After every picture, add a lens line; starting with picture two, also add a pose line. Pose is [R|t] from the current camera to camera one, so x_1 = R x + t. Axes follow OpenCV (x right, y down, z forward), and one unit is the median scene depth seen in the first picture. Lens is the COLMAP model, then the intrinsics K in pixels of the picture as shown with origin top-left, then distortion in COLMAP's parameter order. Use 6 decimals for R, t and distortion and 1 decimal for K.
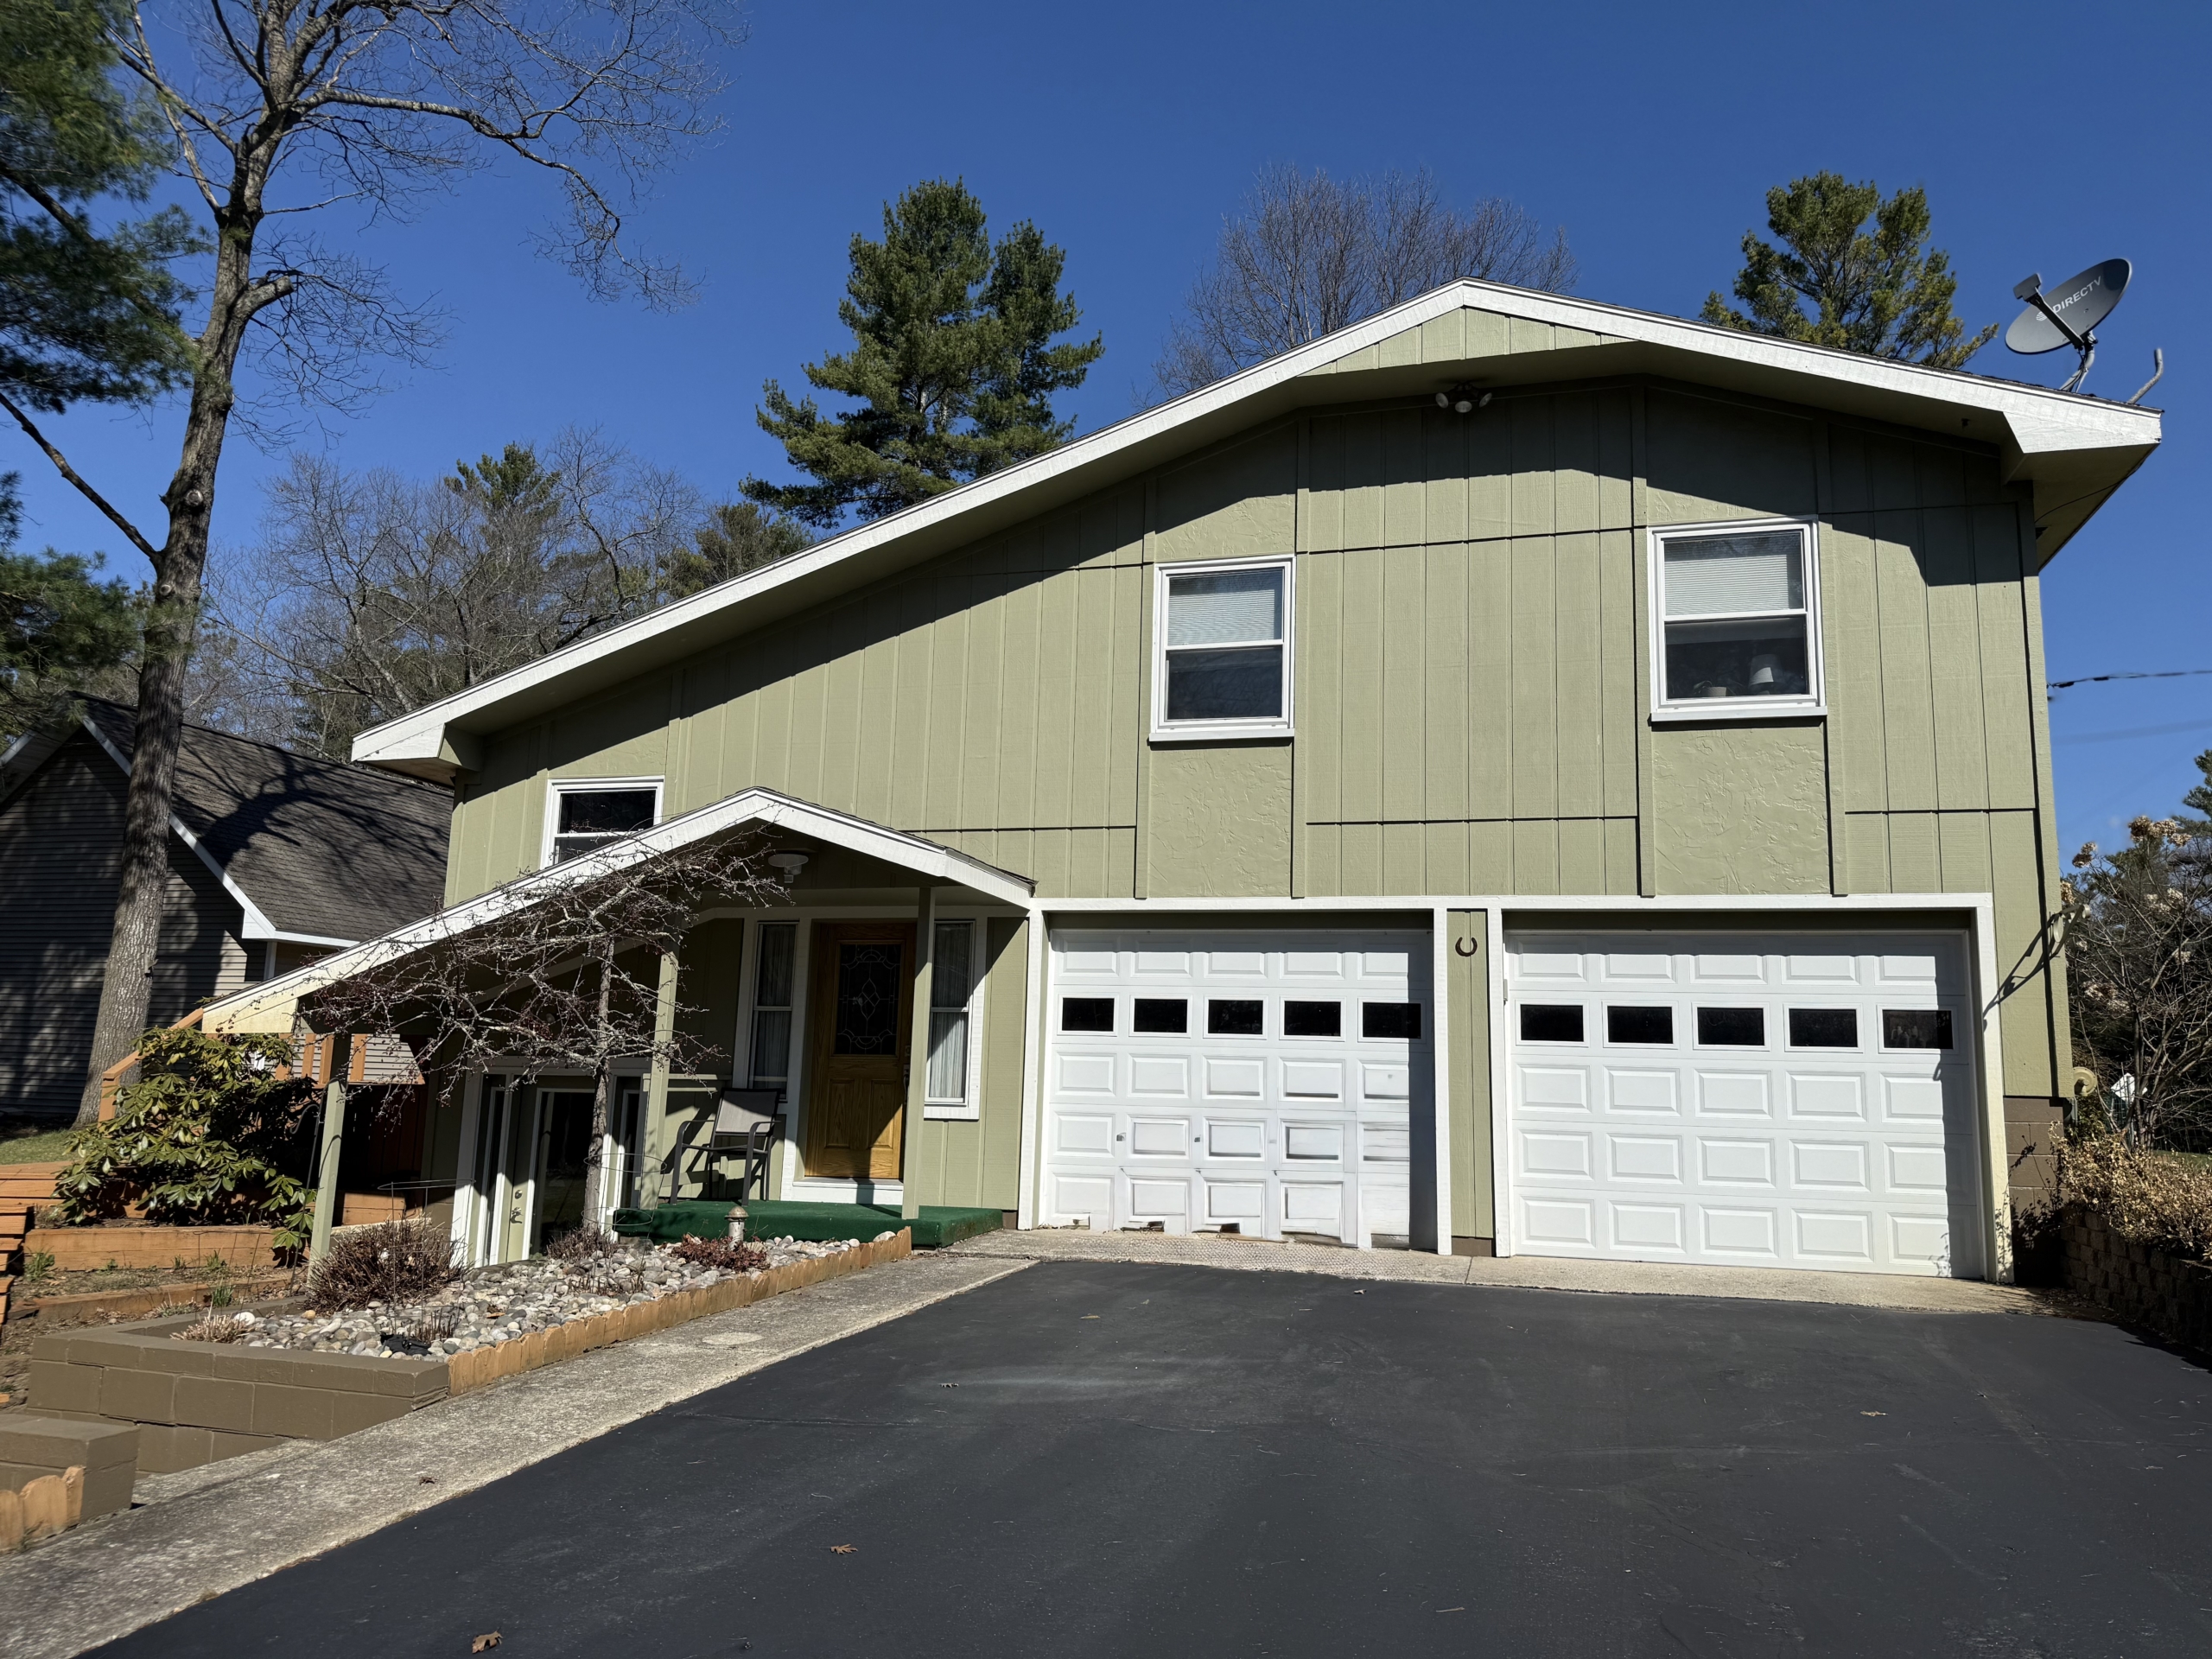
lens RADIAL K [[1555.9, 0, 1106.0], [0, 1555.9, 829.5], [0, 0, 1]] dist [0.204724, -0.420025]
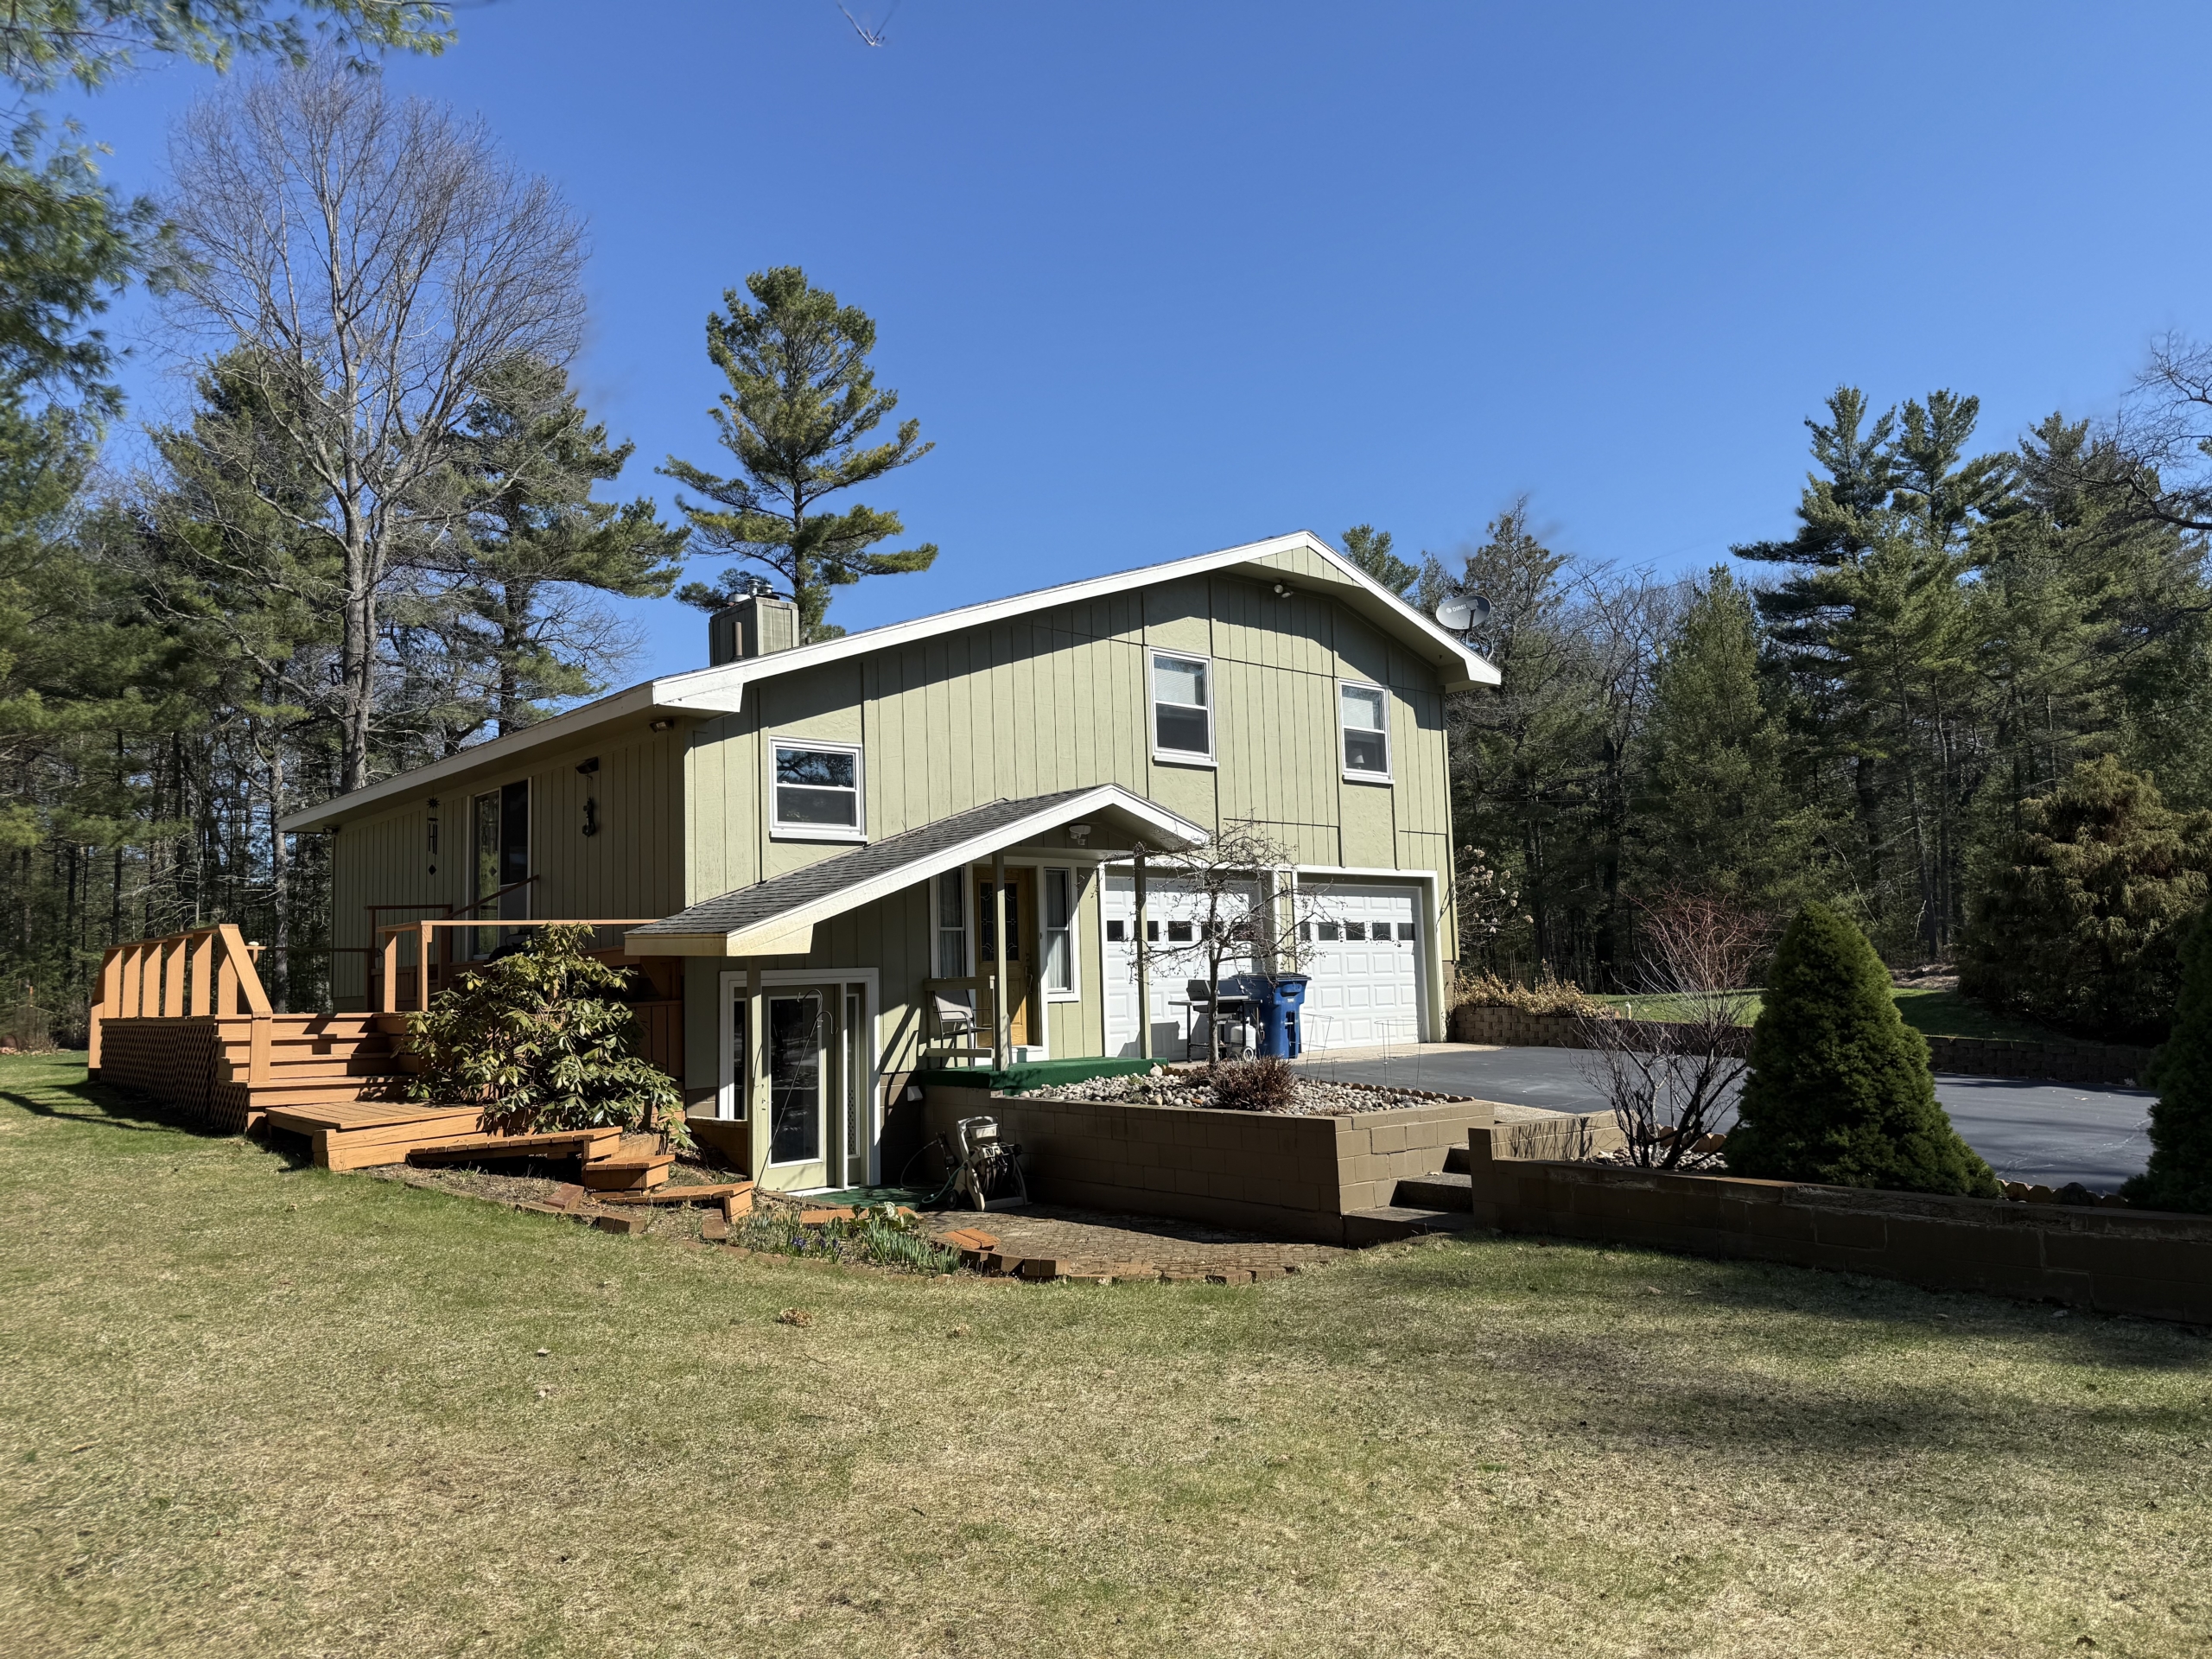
lens RADIAL K [[1555.9, 0, 1106.0], [0, 1555.9, 829.5], [0, 0, 1]] dist [0.204724, -0.420025]
pose [[0.532837, 0.050083, 0.844734, -1.437787], [-0.067638, 0.997574, -0.016481, 0.047155], [-0.843510, -0.048354, 0.534932, 0.204753]]
